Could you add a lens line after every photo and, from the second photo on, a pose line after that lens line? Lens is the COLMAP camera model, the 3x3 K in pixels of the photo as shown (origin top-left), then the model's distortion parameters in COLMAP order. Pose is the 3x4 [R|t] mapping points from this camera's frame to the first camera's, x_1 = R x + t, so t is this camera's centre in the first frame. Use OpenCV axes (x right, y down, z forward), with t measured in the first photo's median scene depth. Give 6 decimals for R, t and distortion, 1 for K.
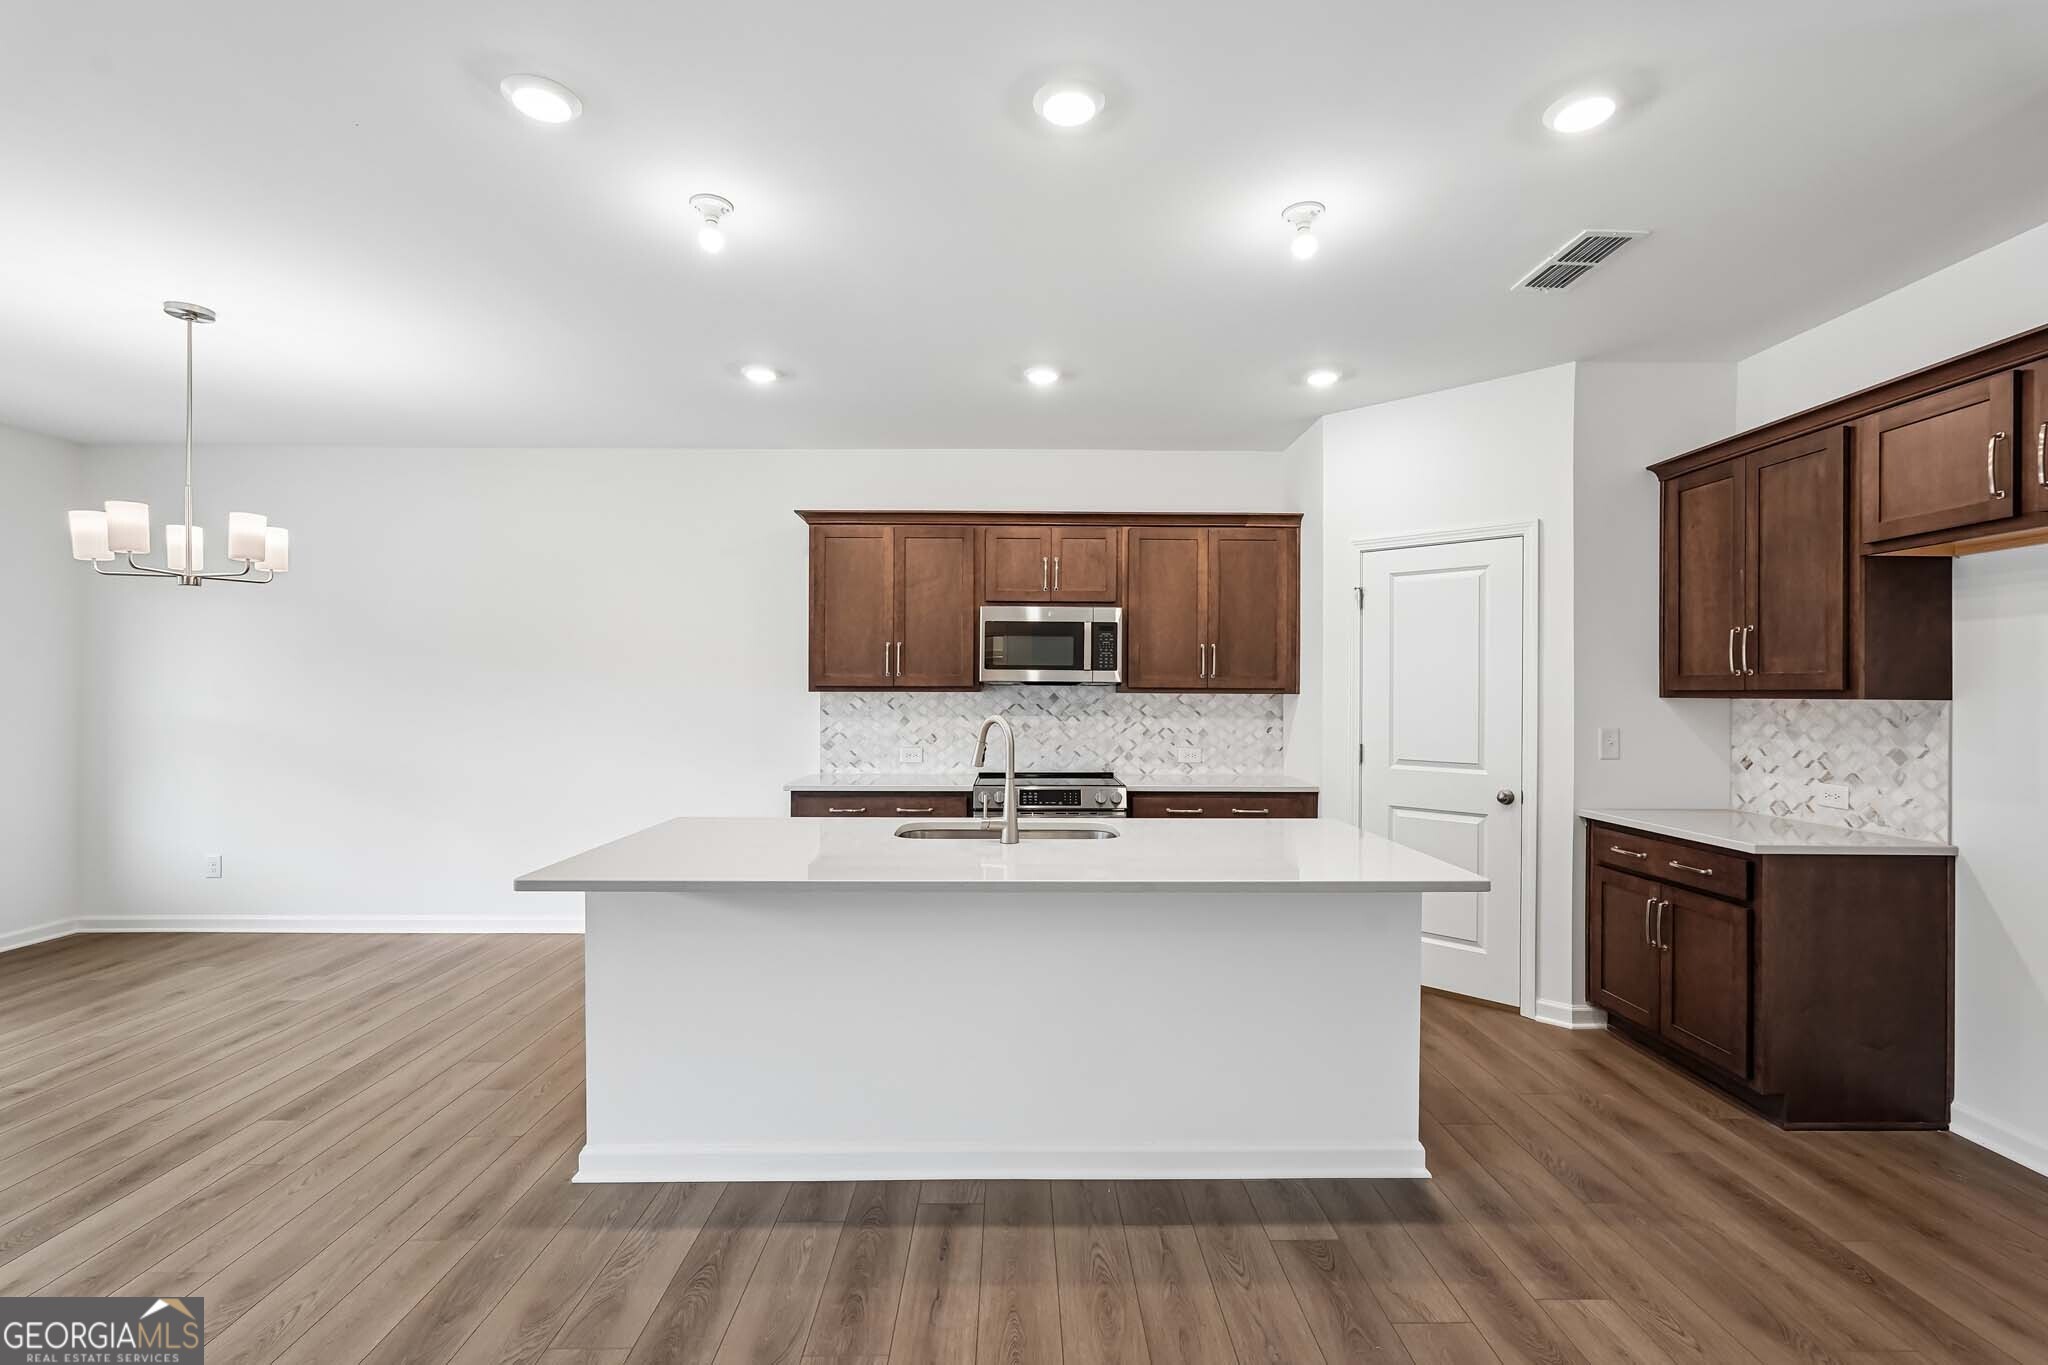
lens RADIAL K [[919.7, 0, 1025.0], [0, 919.7, 685.2], [0, 0, 1]] dist [-0.007557, 0.005958]
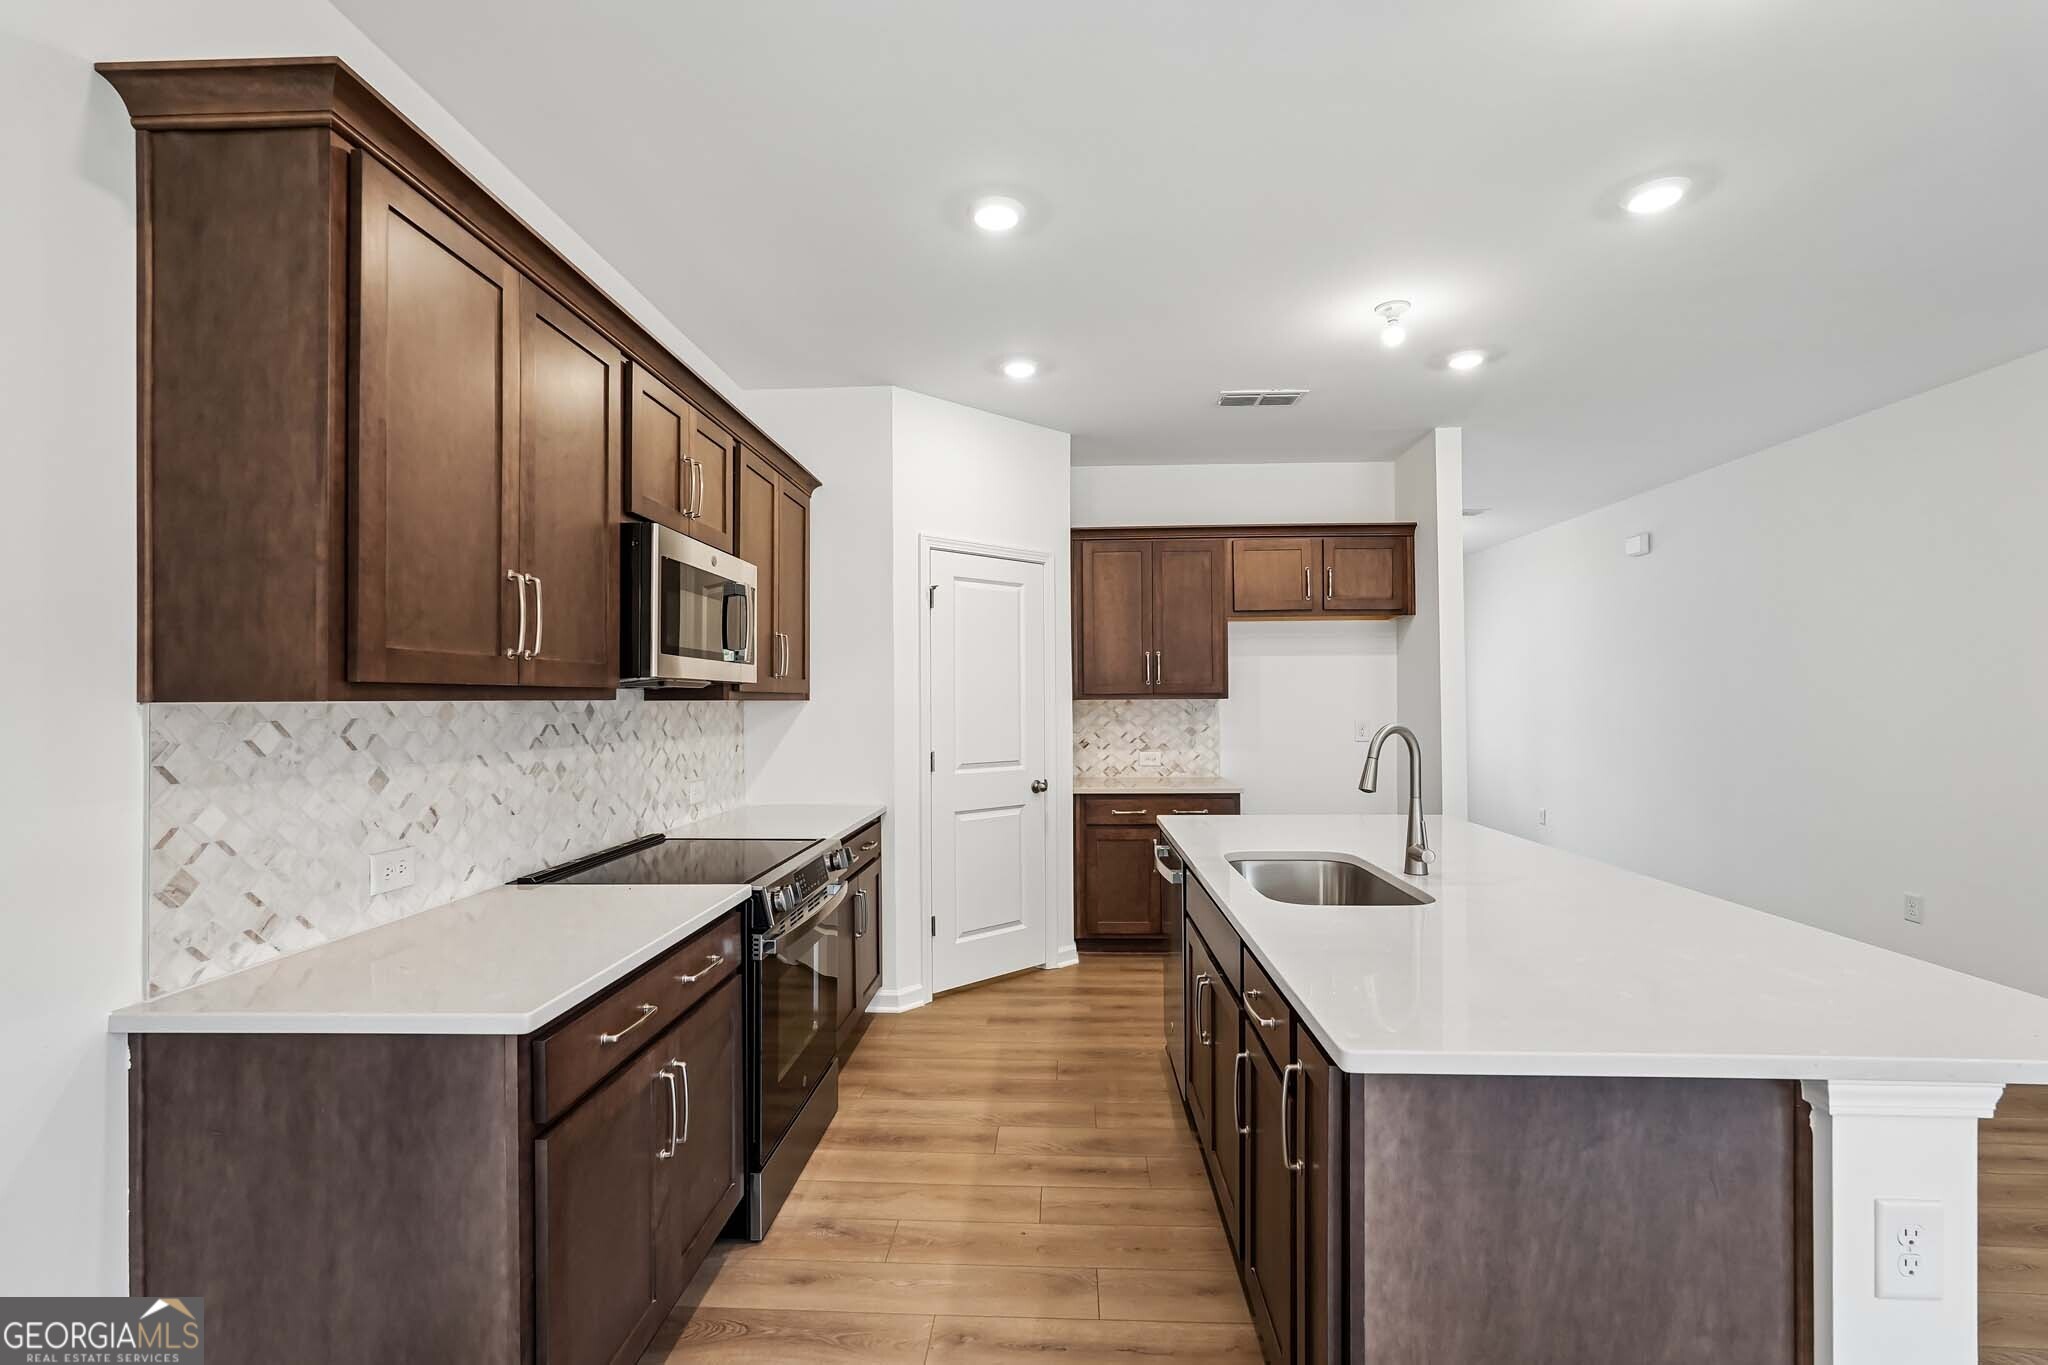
lens RADIAL K [[919.7, 0, 1023.5], [0, 919.7, 684.4], [0, 0, 1]] dist [-0.007557, 0.005958]
pose [[0.053870, 0.011165, 0.998486, -0.664705], [-0.000657, 0.999938, -0.011146, 0.006025], [-0.998548, -0.000055, 0.053874, 0.993973]]
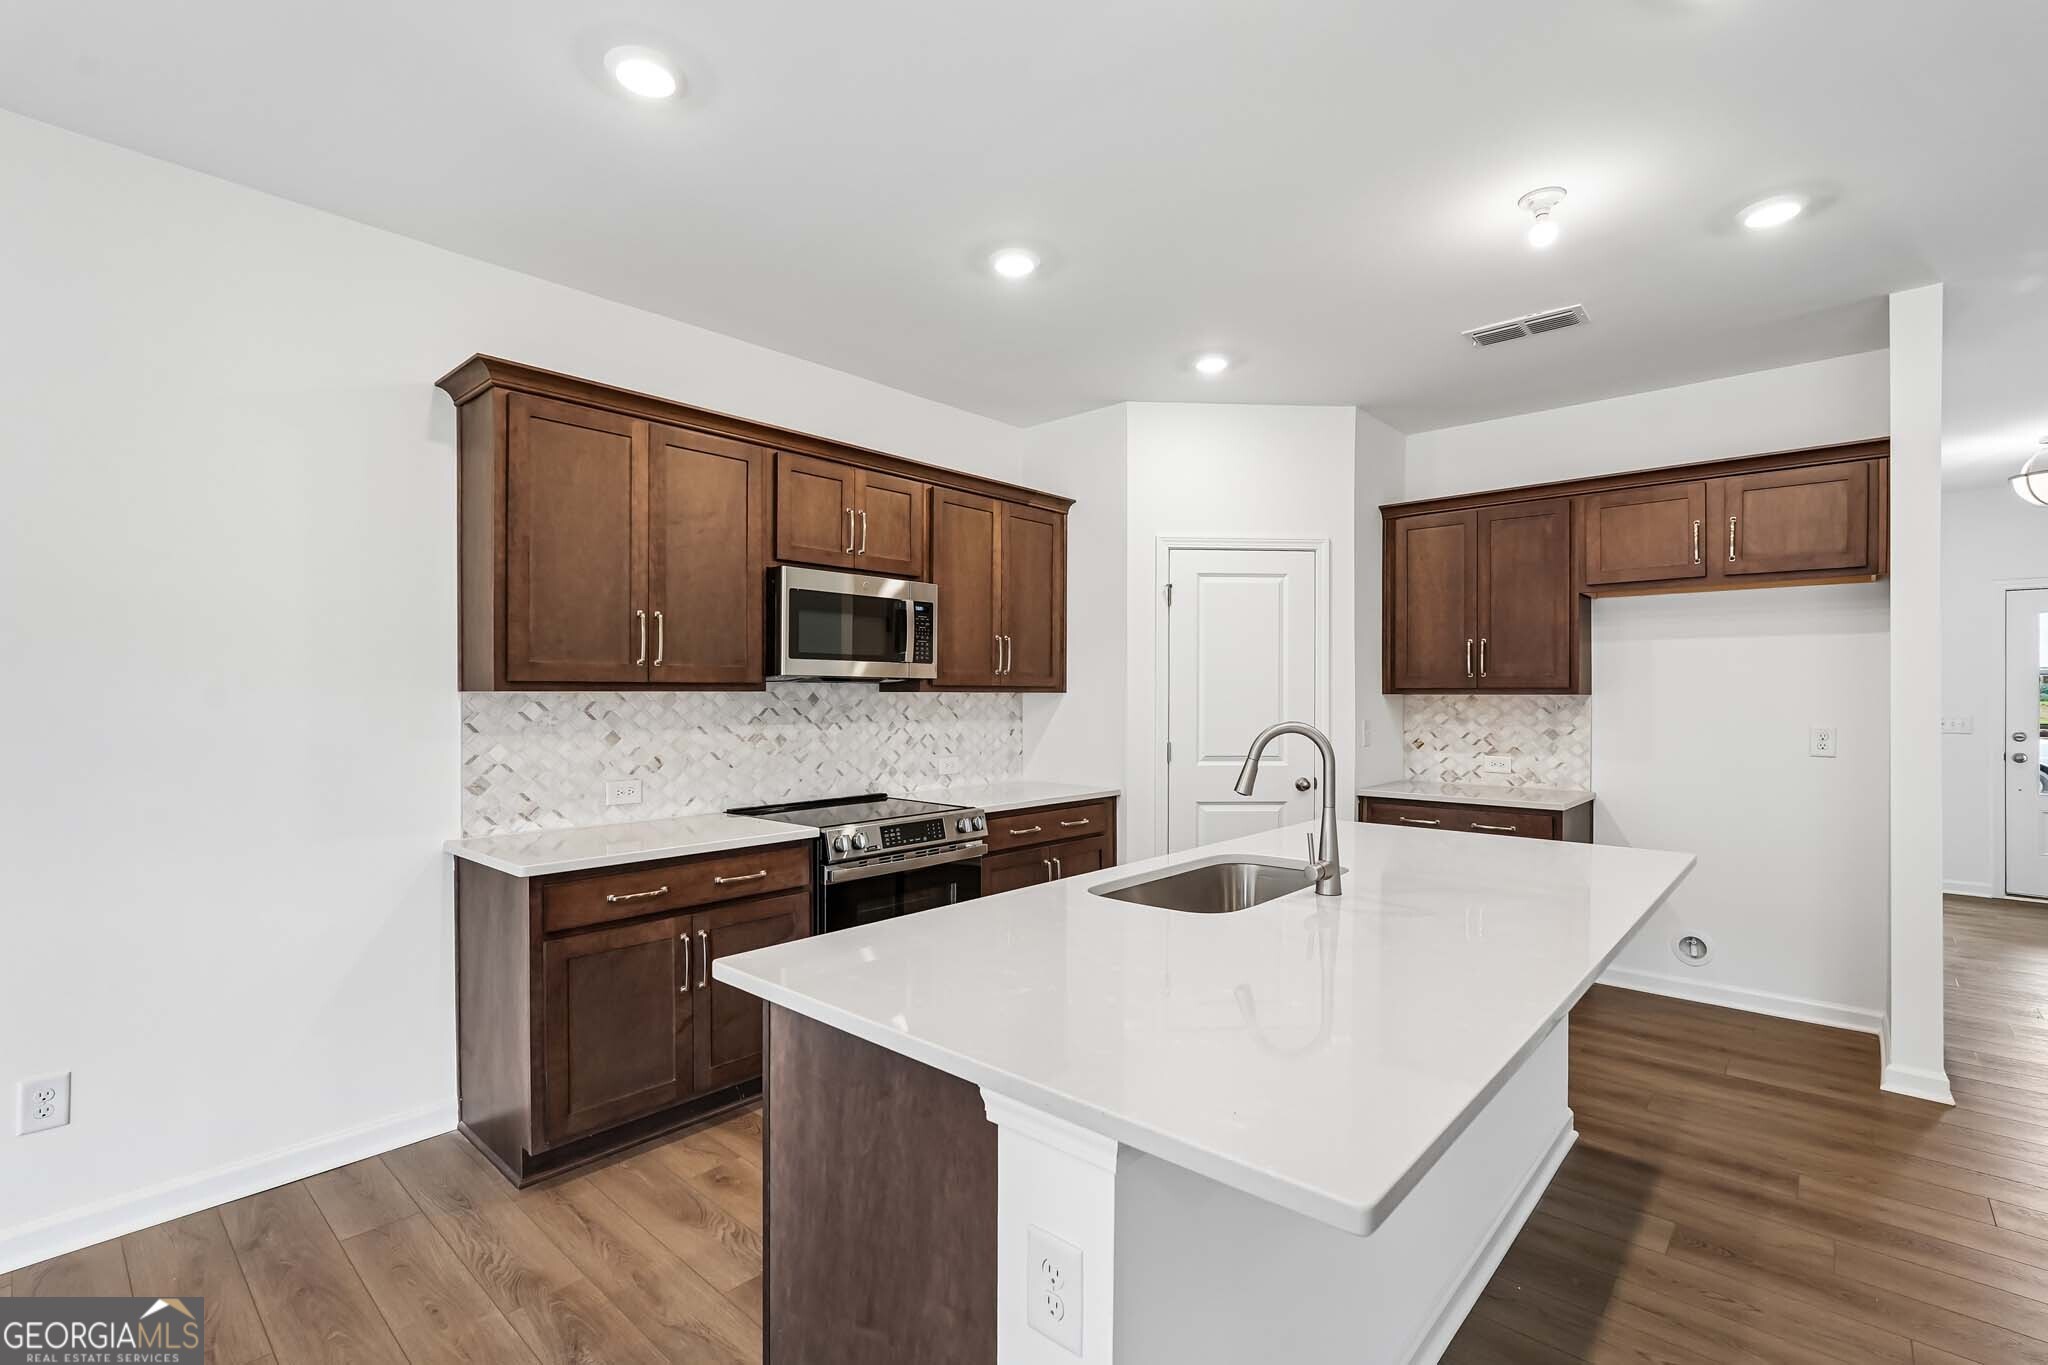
lens RADIAL K [[919.7, 0, 1016.6], [0, 919.7, 696.1], [0, 0, 1]] dist [-0.007557, 0.005958]
pose [[0.678028, -0.006306, 0.735009, -0.553271], [-0.002715, 0.999935, 0.011084, 0.003700], [-0.735031, -0.009511, 0.677966, 0.519708]]
